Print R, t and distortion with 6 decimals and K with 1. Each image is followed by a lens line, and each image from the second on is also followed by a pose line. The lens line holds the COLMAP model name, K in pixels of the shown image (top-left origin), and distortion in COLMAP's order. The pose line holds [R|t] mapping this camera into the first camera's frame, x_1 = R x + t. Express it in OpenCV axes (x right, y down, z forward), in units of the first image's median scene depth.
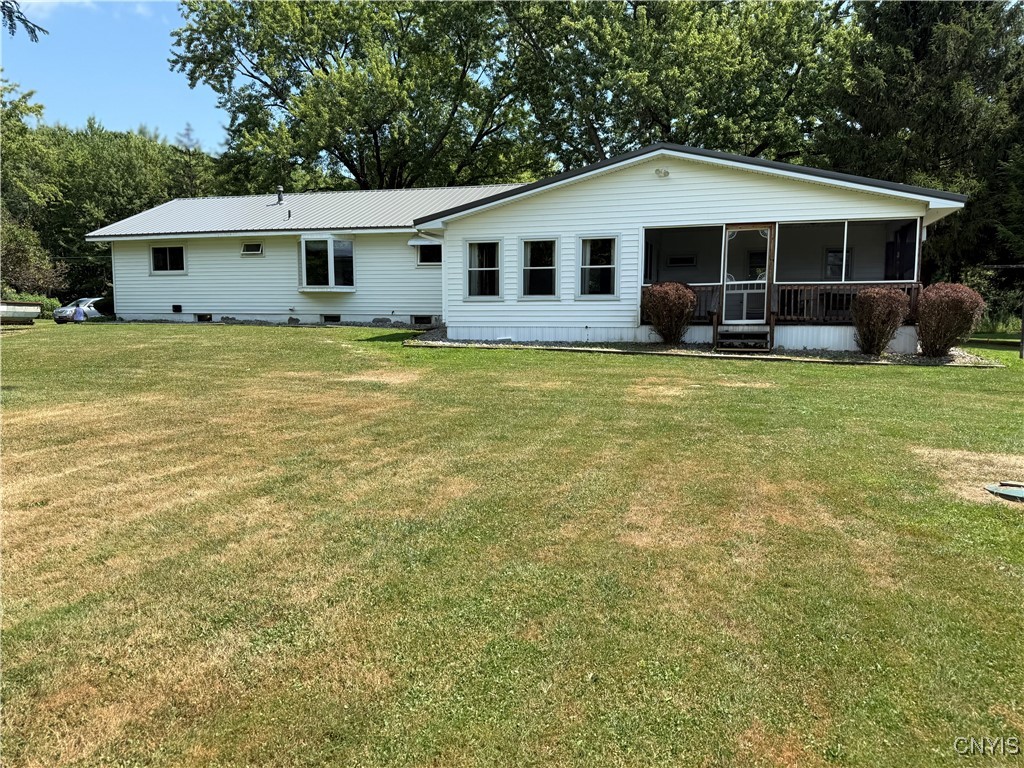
lens RADIAL K [[762.7, 0, 512.0], [0, 762.7, 384.0], [0, 0, 1]] dist [0.086827, -0.110930]
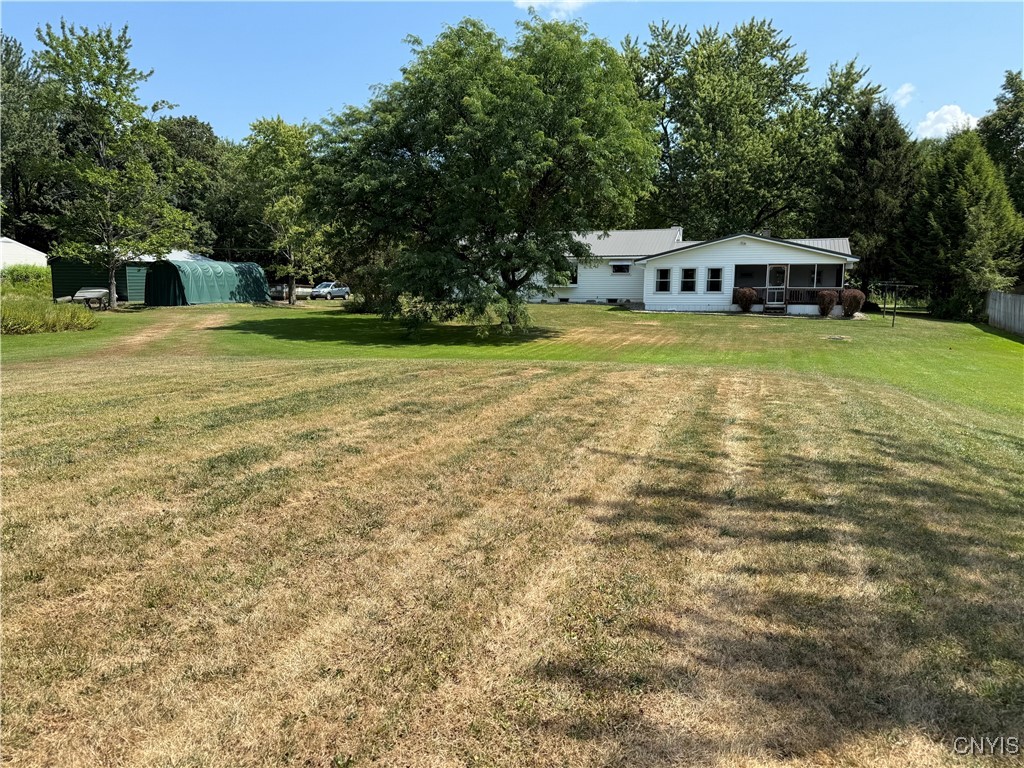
lens RADIAL K [[762.7, 0, 512.0], [0, 762.7, 384.0], [0, 0, 1]] dist [0.086827, -0.110930]
pose [[0.999828, 0.005072, -0.017854, -0.464609], [-0.004448, 0.999384, 0.034824, 0.090477], [0.018020, -0.034739, 0.999234, -1.395111]]
